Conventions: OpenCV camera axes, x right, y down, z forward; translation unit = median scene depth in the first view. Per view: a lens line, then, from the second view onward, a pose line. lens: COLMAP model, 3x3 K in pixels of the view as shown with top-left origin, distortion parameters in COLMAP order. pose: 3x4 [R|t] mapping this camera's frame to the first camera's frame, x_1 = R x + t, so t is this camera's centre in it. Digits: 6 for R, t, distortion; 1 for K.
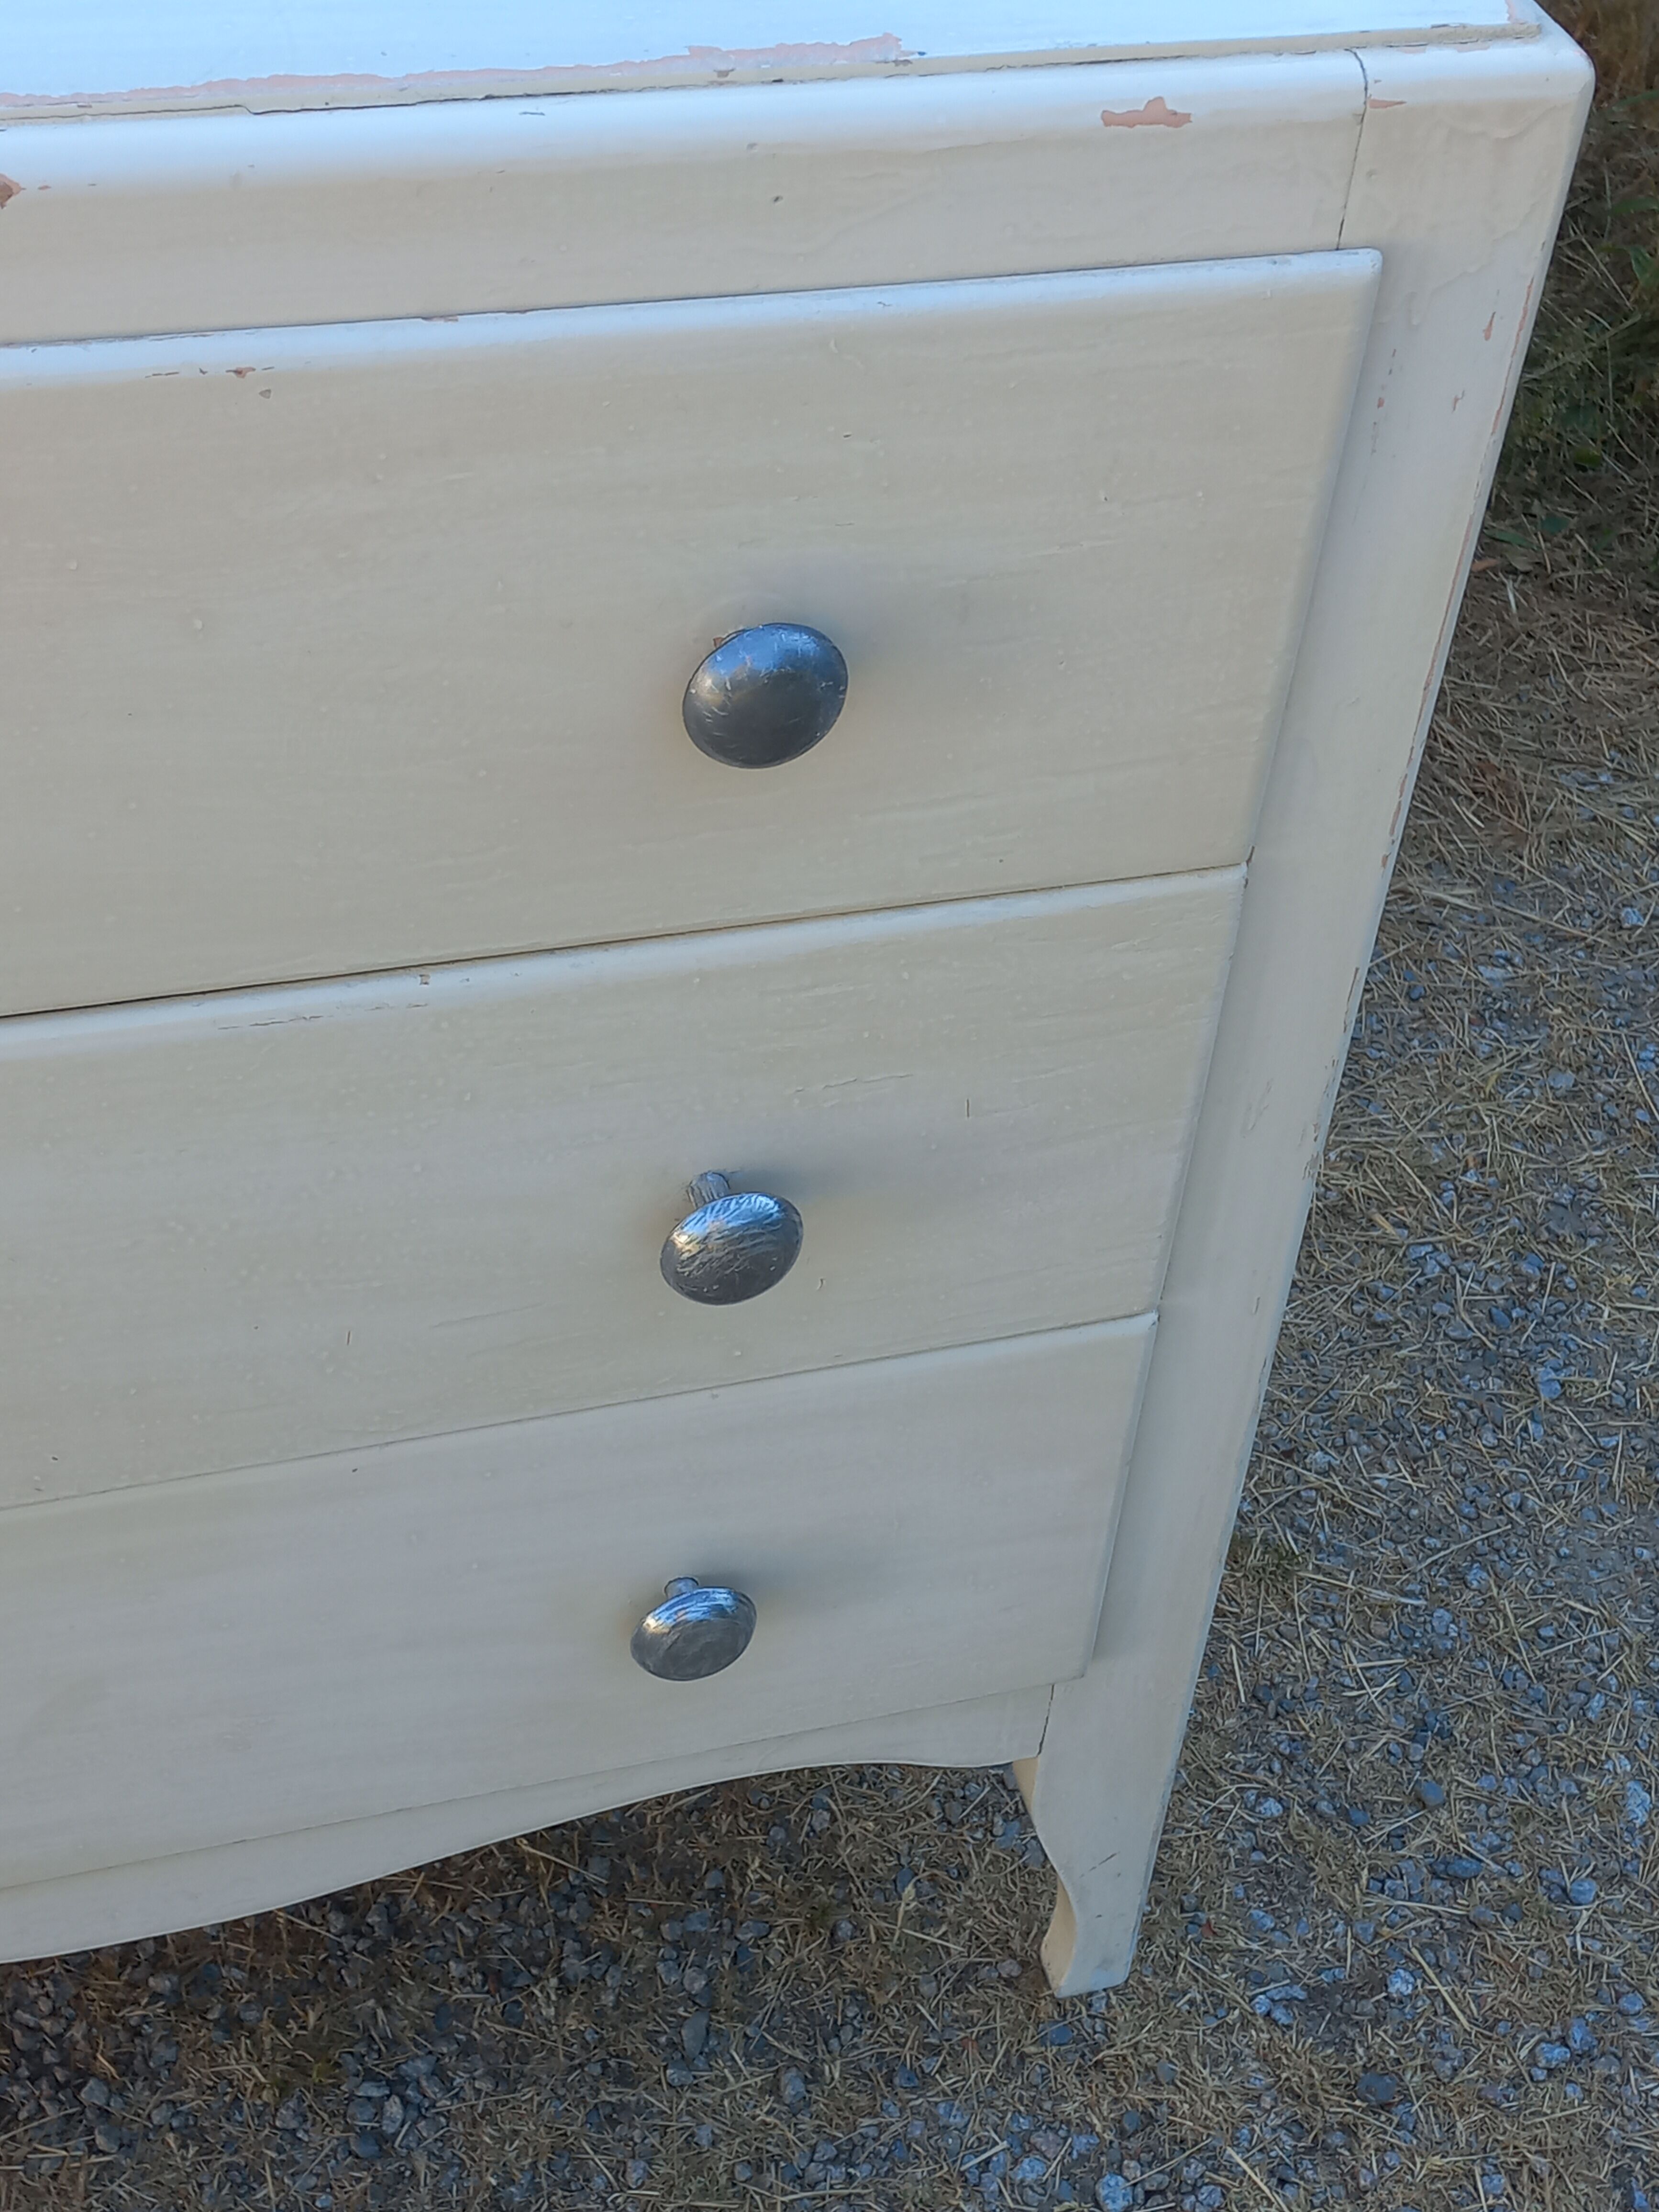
lens RADIAL K [[3134.9, 0, 838.6], [0, 3134.9, 1096.6], [0, 0, 1]] dist [0.076748, 0.000000]
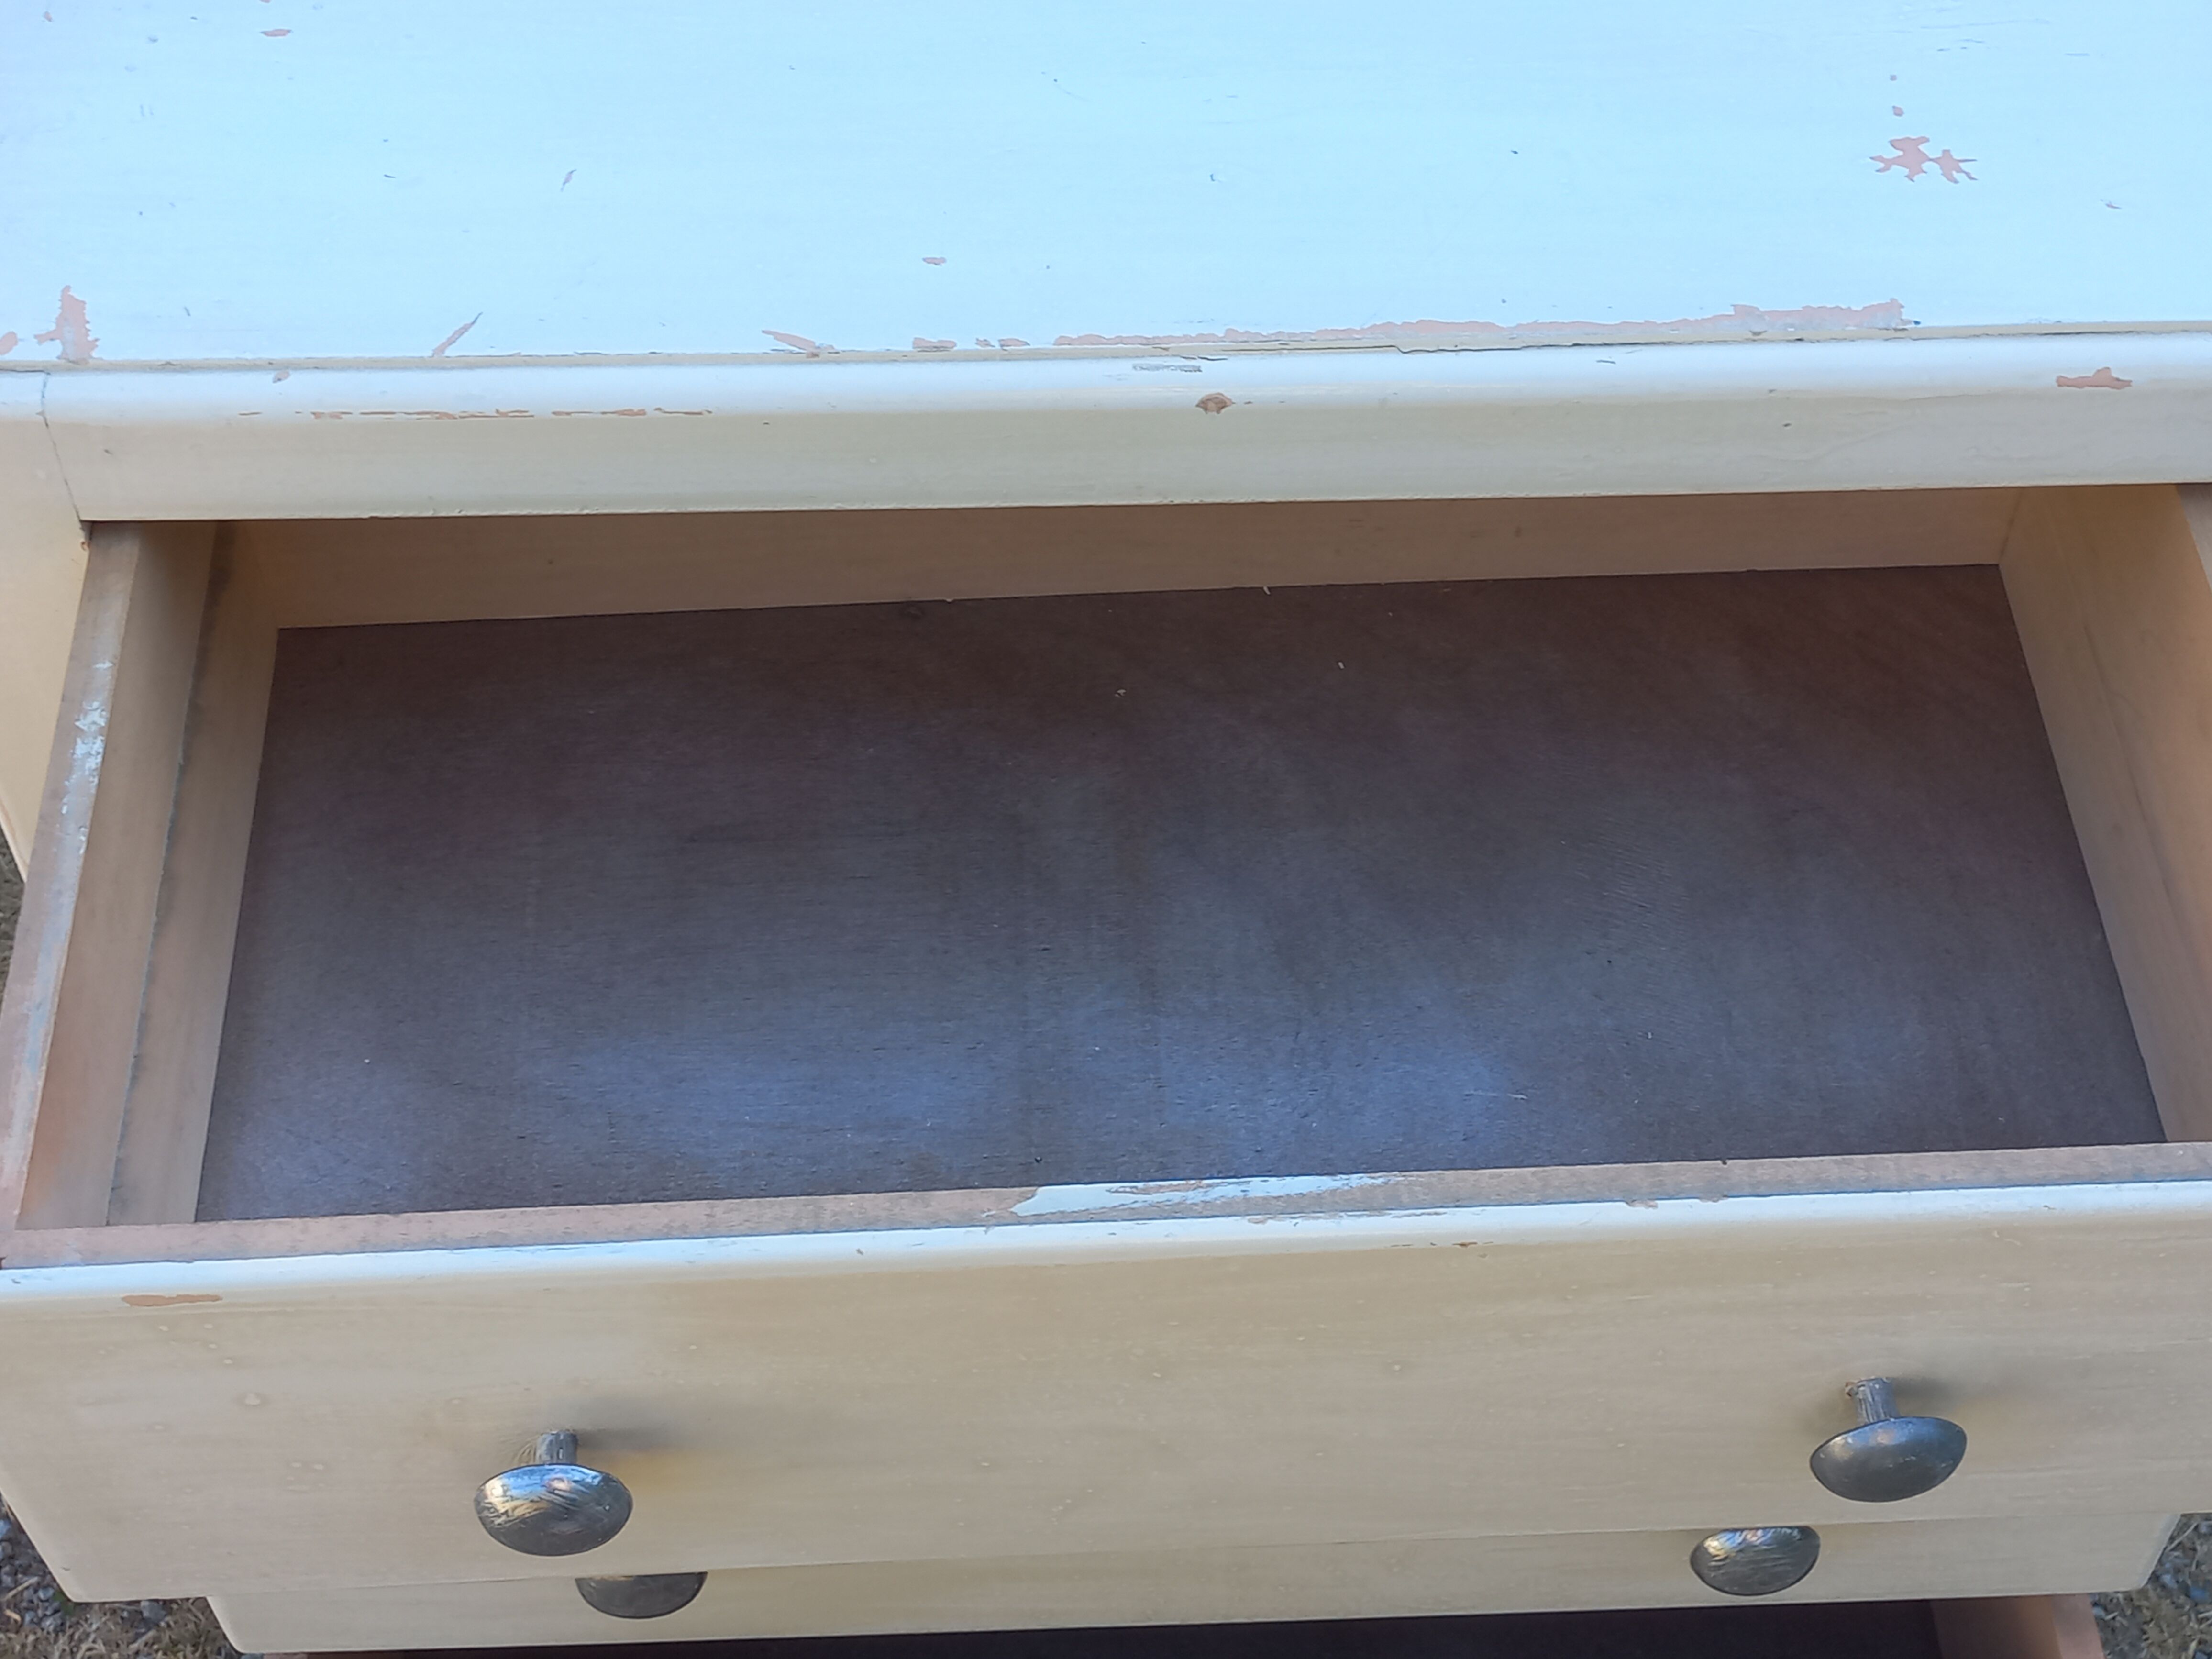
lens RADIAL K [[3134.9, 0, 1132.9], [0, 3134.9, 812.3], [0, 0, 1]] dist [0.076748, 0.000000]
pose [[0.962354, 0.139195, -0.233450, 0.026964], [-0.119619, 0.988159, 0.096085, -0.125384], [0.244060, -0.064543, 0.967610, -0.198140]]
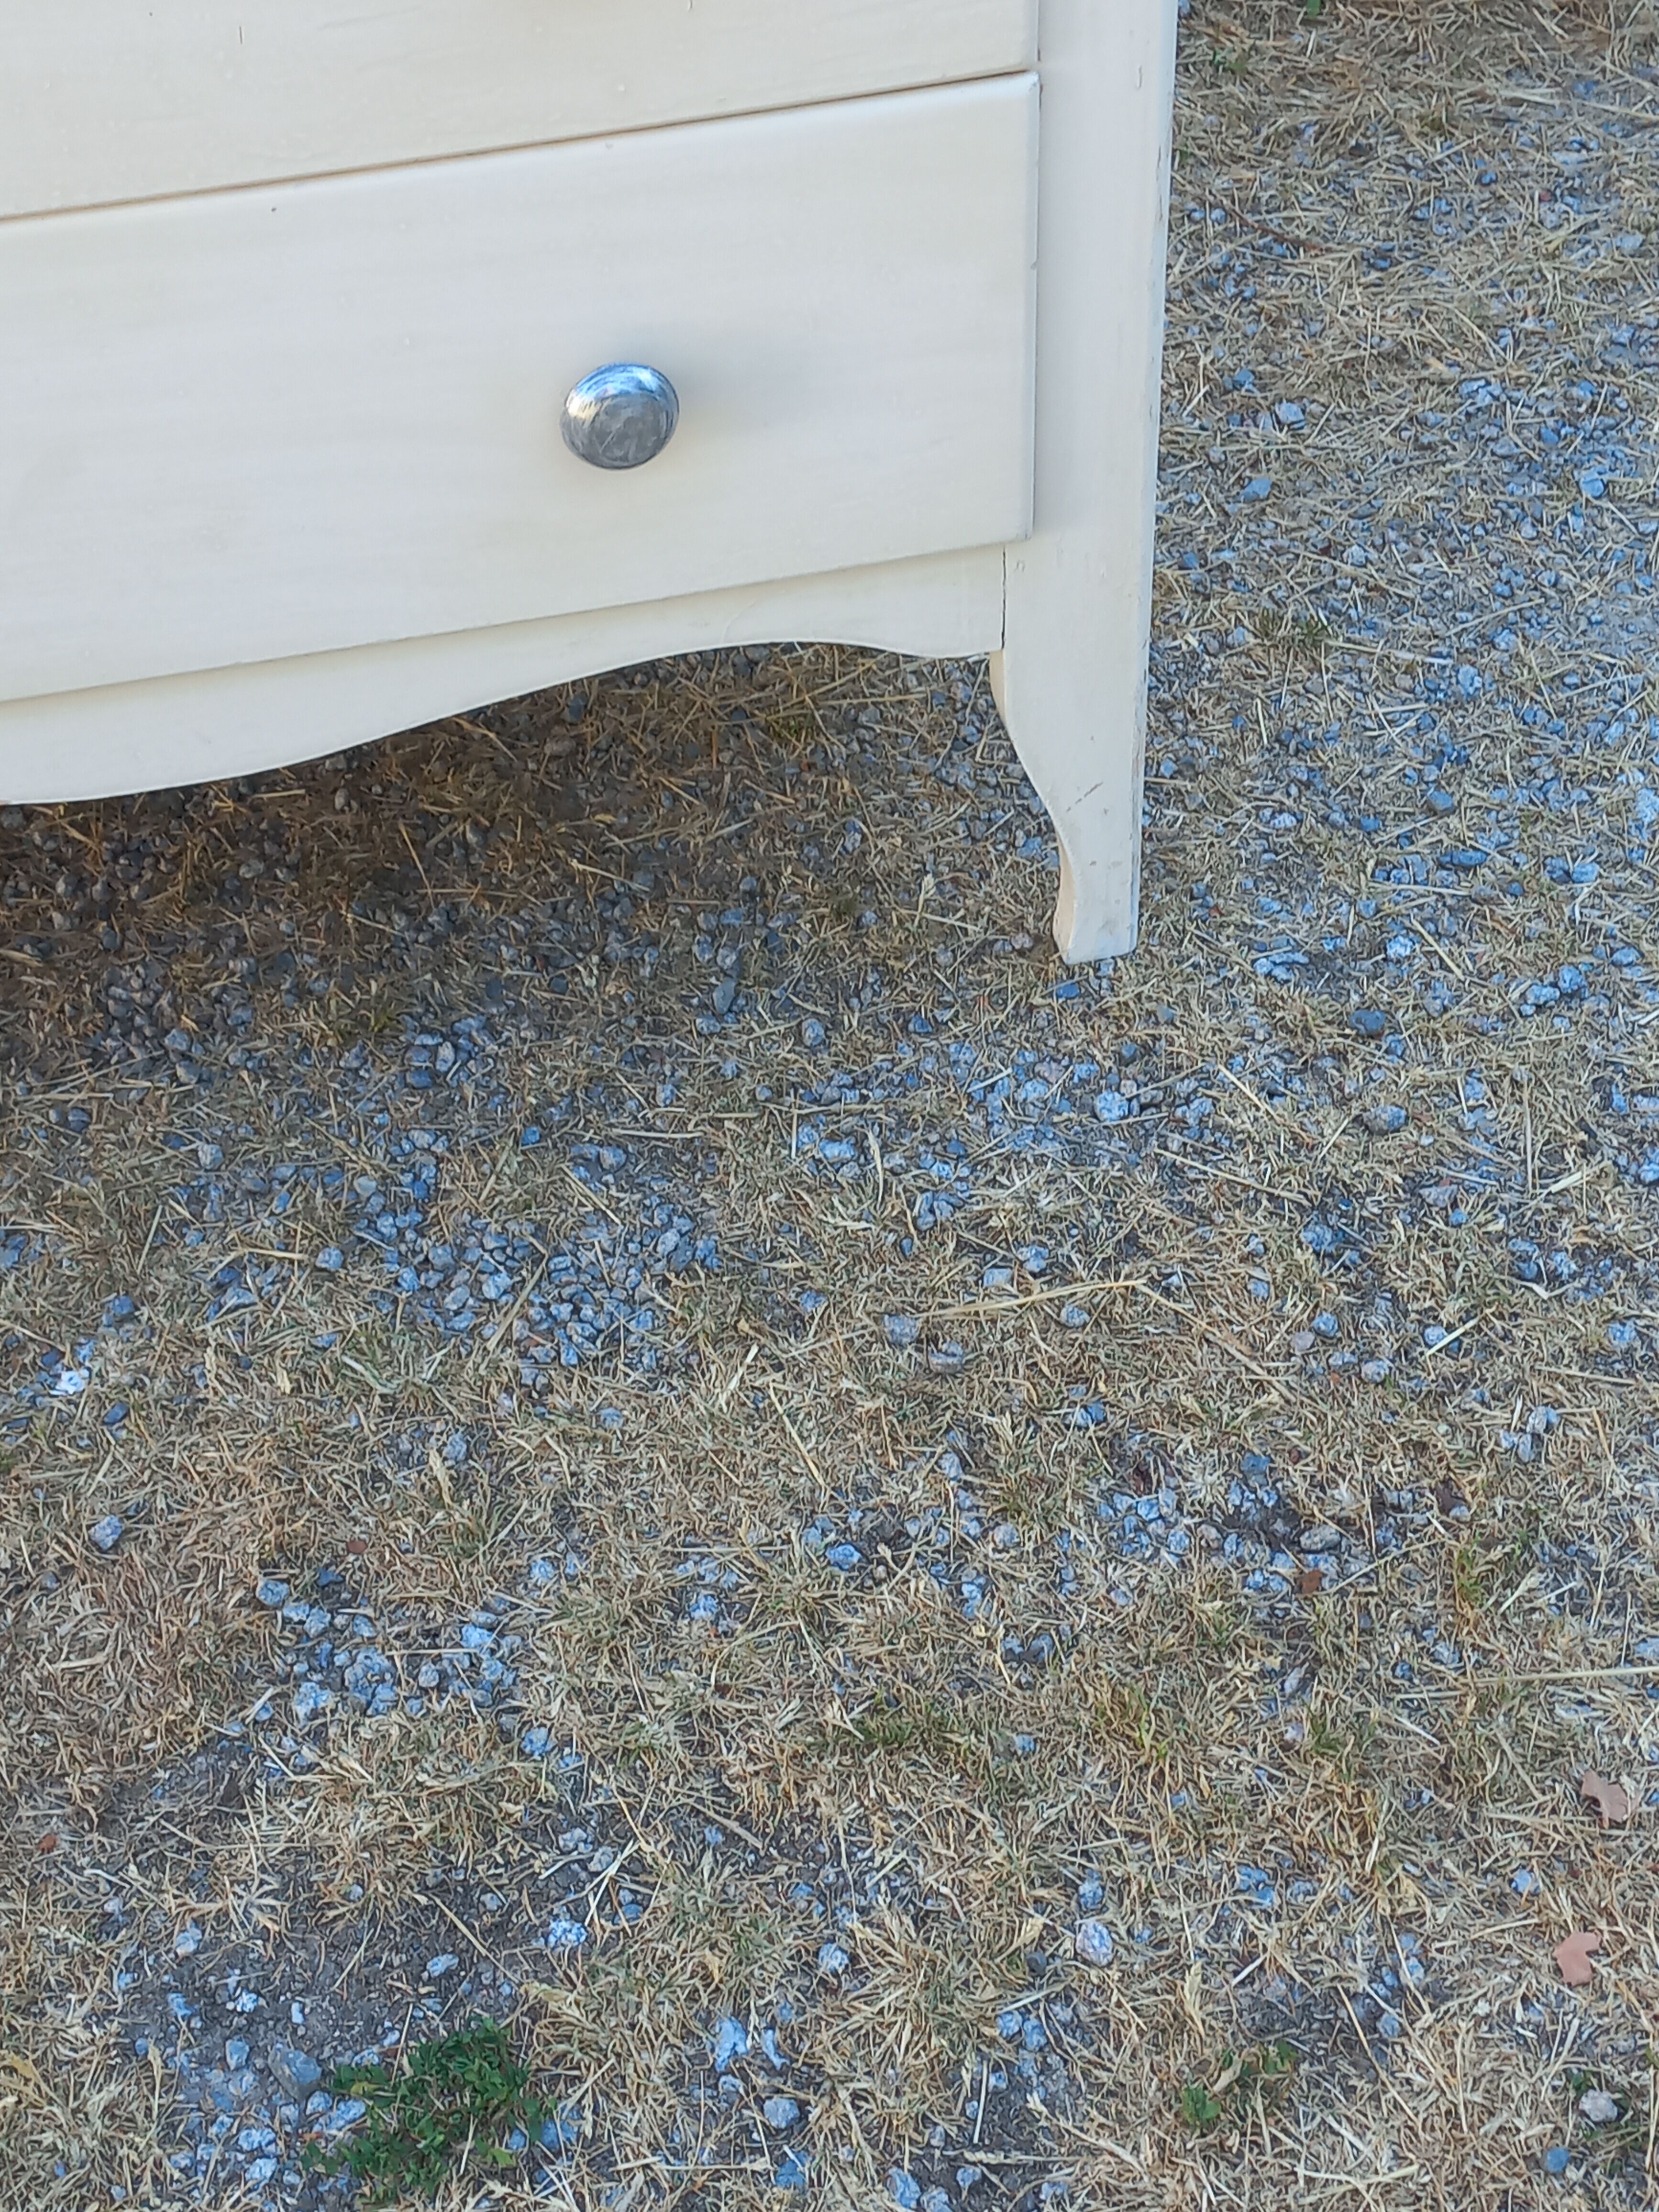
lens RADIAL K [[3134.9, 0, 850.7], [0, 3134.9, 1090.8], [0, 0, 1]] dist [0.076748, 0.000000]
pose [[0.993356, -0.036369, -0.109181, 0.116656], [0.041633, 0.998058, 0.046325, 0.291233], [0.107284, -0.050563, 0.992942, -0.060857]]
